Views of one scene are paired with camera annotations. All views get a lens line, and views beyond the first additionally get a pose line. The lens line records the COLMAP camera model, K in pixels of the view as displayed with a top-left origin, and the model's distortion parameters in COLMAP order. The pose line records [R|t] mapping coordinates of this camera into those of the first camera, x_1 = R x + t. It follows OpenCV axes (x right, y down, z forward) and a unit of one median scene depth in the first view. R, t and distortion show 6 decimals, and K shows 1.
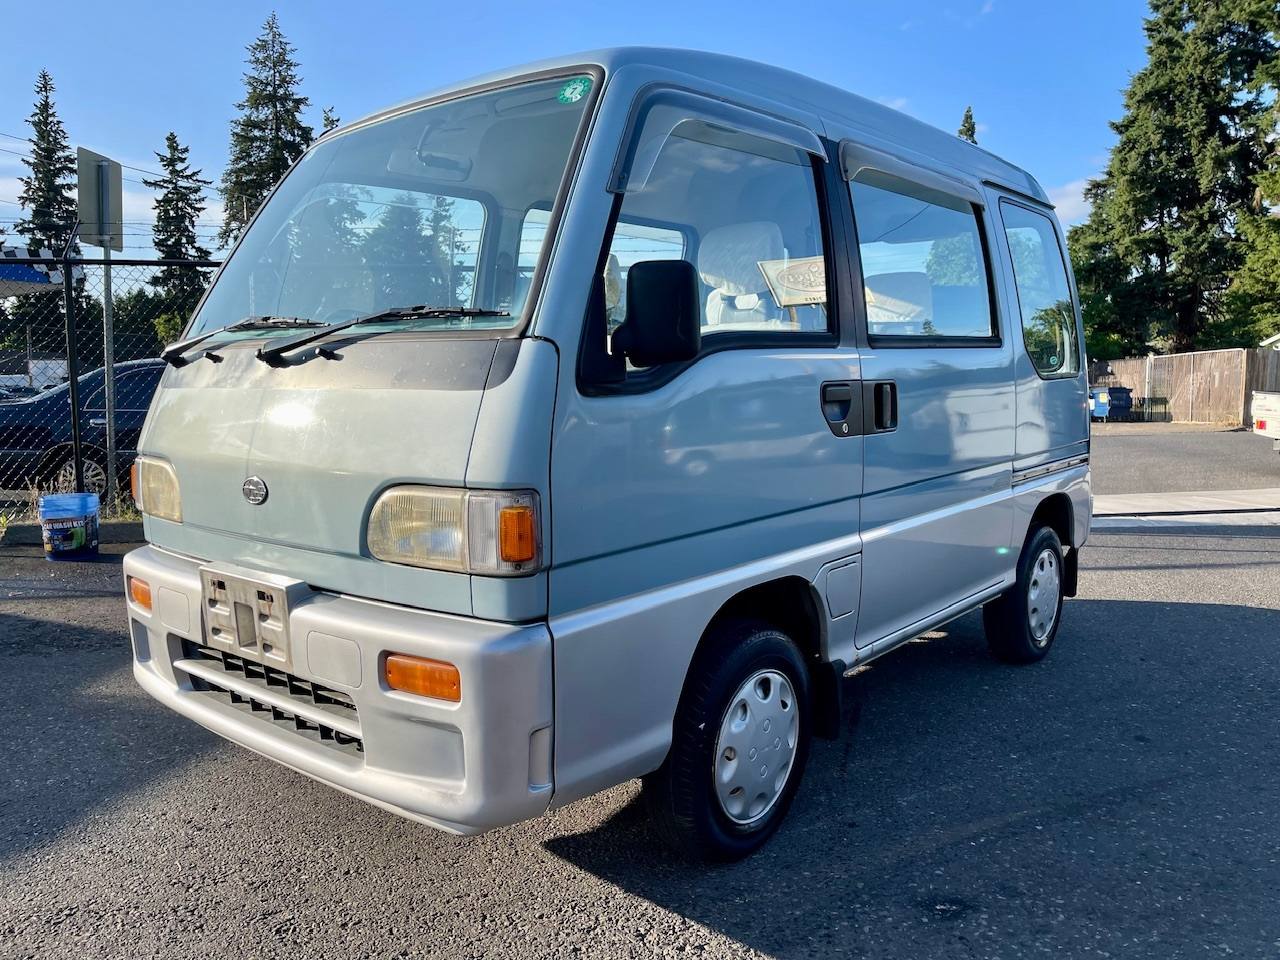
lens RADIAL K [[975.7, 0, 644.4], [0, 975.7, 477.3], [0, 0, 1]] dist [0.067044, -0.097029]
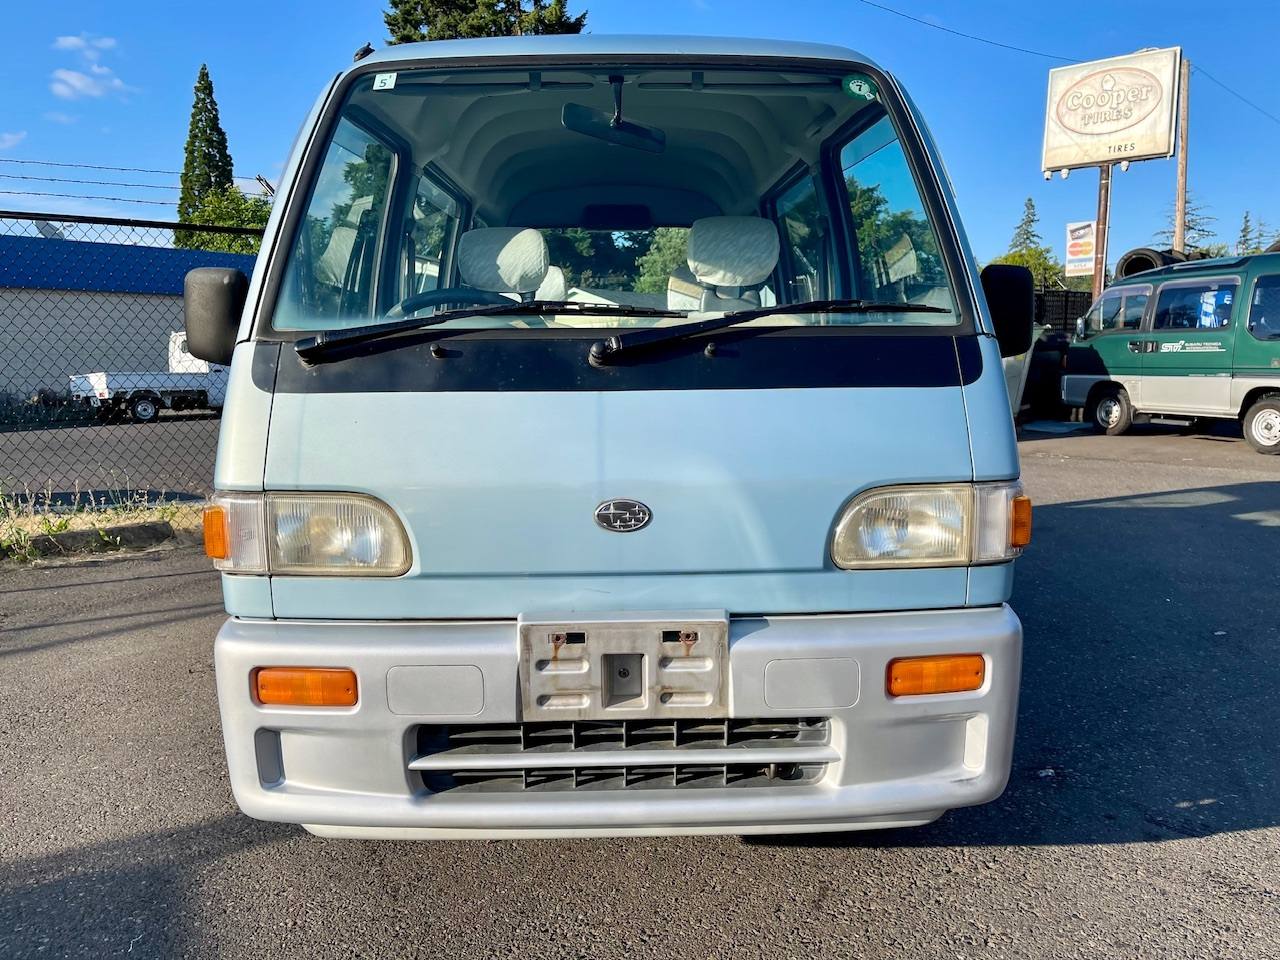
lens RADIAL K [[975.7, 0, 647.2], [0, 975.7, 487.7], [0, 0, 1]] dist [0.067044, -0.097029]
pose [[0.743004, -0.093338, 0.662746, -0.944148], [0.068671, 0.995633, 0.063233, -0.060691], [-0.665754, -0.001471, 0.746170, 0.389271]]
